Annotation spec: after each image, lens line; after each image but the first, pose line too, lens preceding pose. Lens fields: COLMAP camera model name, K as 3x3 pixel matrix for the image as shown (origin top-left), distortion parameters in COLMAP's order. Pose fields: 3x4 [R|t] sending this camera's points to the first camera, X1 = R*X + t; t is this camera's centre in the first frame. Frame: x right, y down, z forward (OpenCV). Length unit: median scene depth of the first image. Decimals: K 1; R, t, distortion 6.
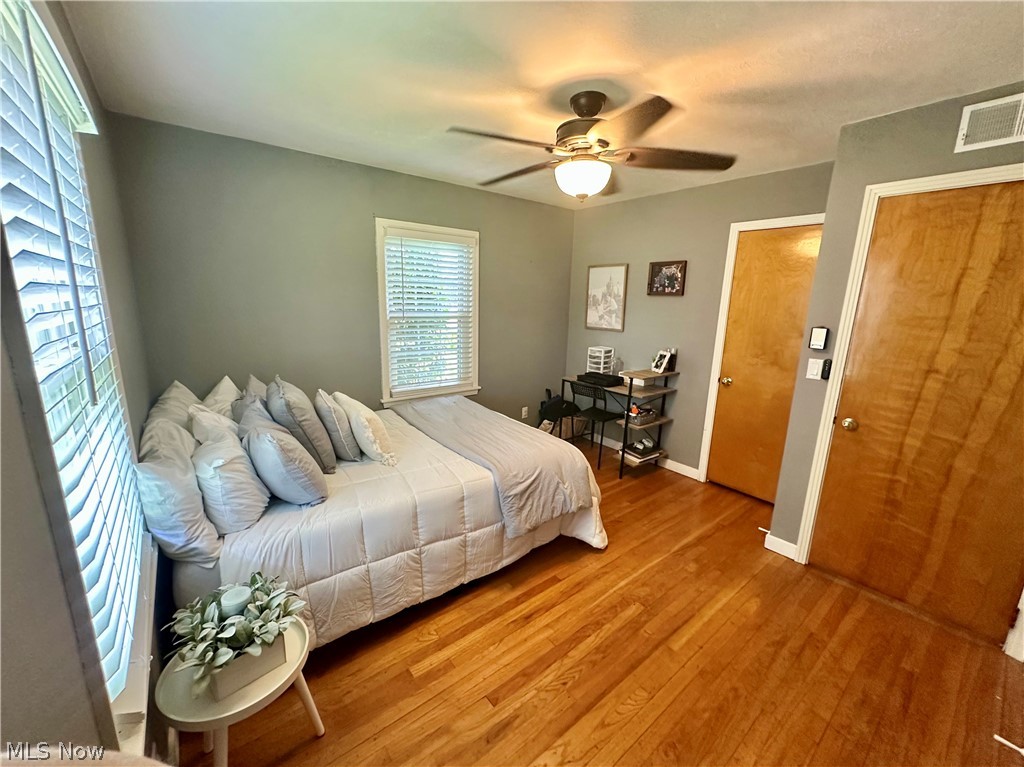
lens RADIAL K [[407.3, 0, 513.4], [0, 407.3, 385.5], [0, 0, 1]] dist [-0.006677, 0.001625]
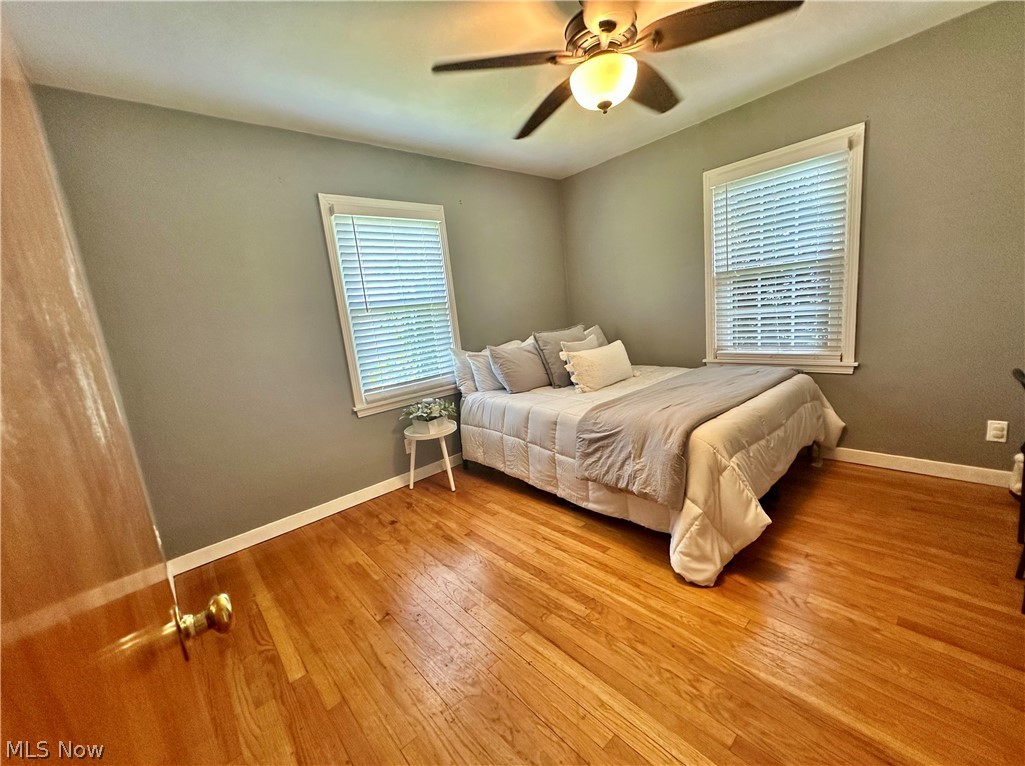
lens RADIAL K [[407.7, 0, 514.6], [0, 407.7, 382.2], [0, 0, 1]] dist [-0.006677, 0.001625]
pose [[0.061822, 0.148504, -0.986978, 1.021411], [-0.106415, 0.984213, 0.141422, 0.000575], [0.992398, 0.096286, 0.076649, 0.757192]]
